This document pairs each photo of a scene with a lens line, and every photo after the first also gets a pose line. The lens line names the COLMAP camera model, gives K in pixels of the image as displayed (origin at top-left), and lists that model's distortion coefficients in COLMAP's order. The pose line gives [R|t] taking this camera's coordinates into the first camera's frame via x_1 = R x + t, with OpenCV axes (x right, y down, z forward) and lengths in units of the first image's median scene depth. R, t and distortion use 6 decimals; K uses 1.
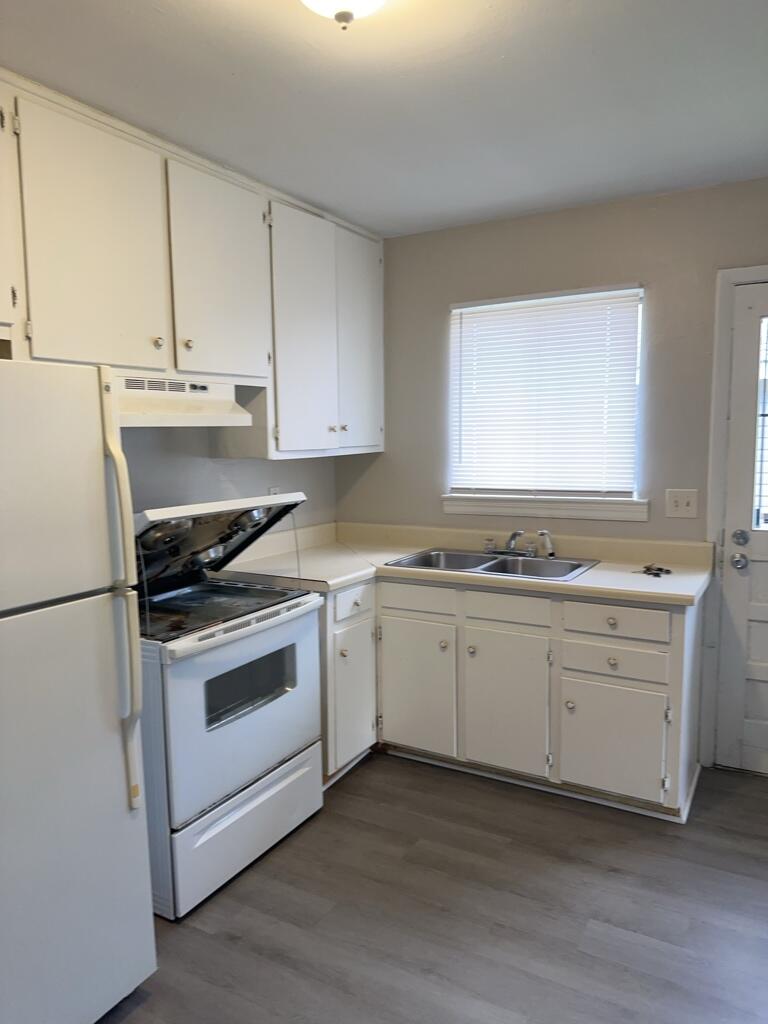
lens RADIAL K [[720.6, 0, 380.3], [0, 720.6, 513.0], [0, 0, 1]] dist [0.108751, -0.184733]
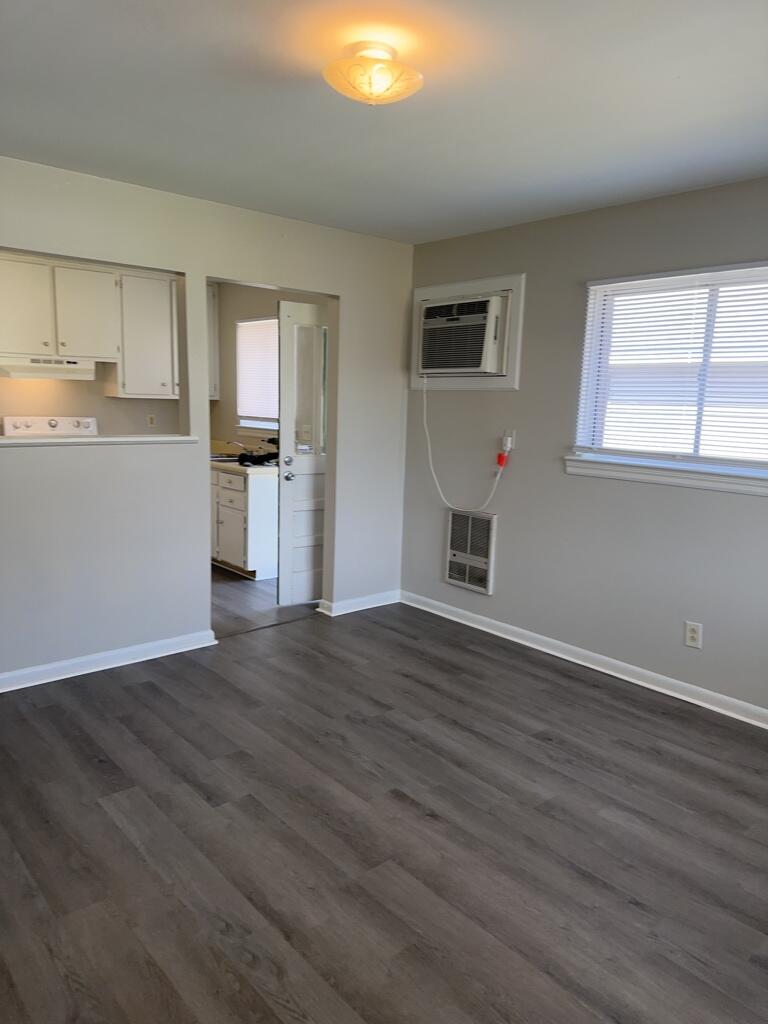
lens RADIAL K [[706.6, 0, 384.0], [0, 706.6, 512.0], [0, 0, 1]] dist [0.138165, -0.247124]
pose [[0.942753, 0.101453, -0.317684, 1.442802], [-0.086006, 0.994344, 0.062316, 0.070331], [0.322209, -0.031426, 0.946147, -0.846808]]
